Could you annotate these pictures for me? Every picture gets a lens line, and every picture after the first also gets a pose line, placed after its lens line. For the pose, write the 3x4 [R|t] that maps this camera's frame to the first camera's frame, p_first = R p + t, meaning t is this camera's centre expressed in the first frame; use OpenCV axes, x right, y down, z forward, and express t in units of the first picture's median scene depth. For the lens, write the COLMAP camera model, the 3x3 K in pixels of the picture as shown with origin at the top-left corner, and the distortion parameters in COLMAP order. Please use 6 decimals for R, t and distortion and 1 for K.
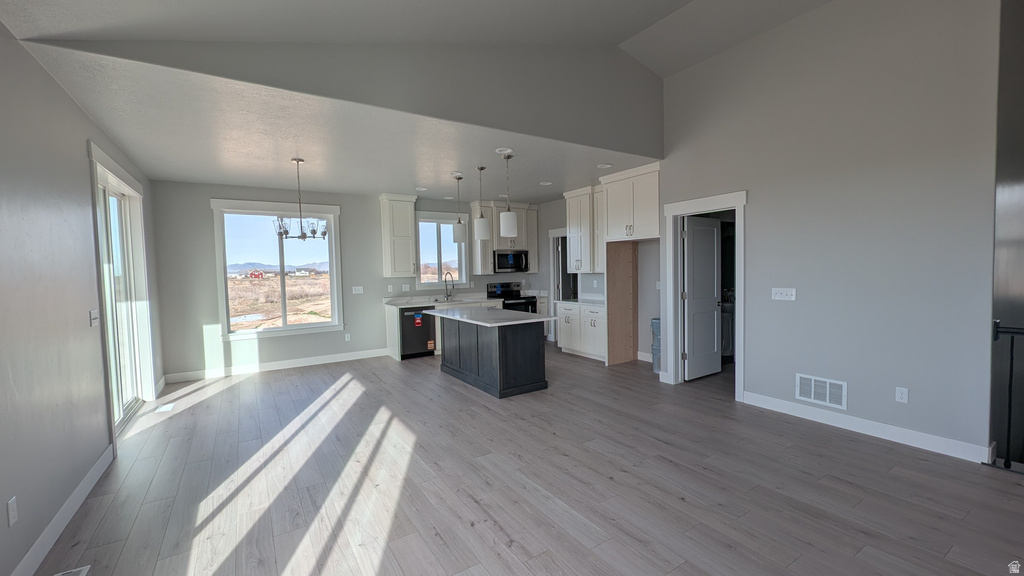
lens RADIAL K [[420.5, 0, 514.7], [0, 420.5, 289.0], [0, 0, 1]] dist [0.003216, -0.000436]
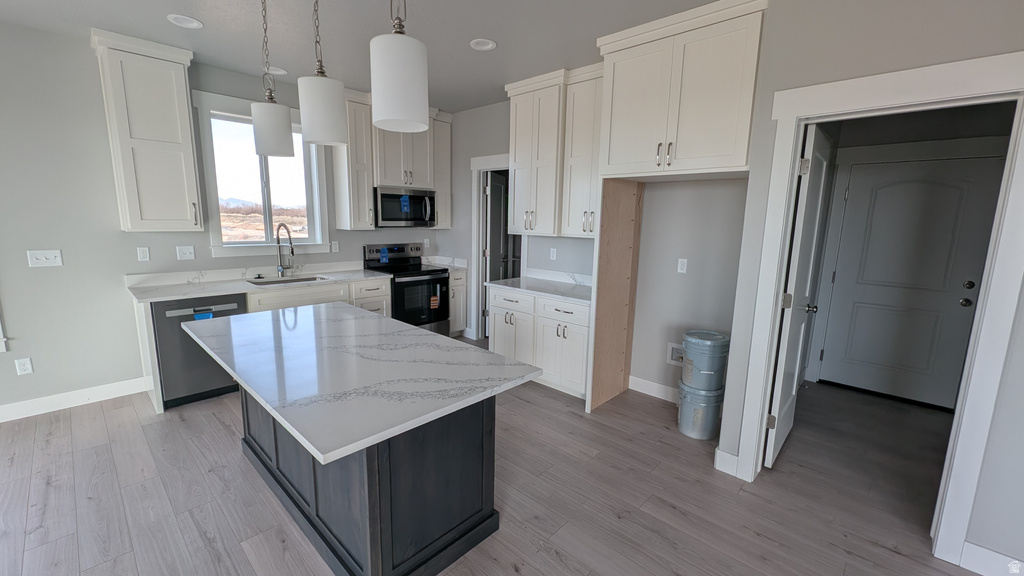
lens RADIAL K [[420.5, 0, 511.1], [0, 420.5, 285.9], [0, 0, 1]] dist [0.003216, -0.000436]
pose [[0.971669, 0.003666, 0.236317, -0.005108], [-0.030173, 0.993622, 0.108648, -0.030420], [-0.234412, -0.112701, 0.965583, 0.447840]]
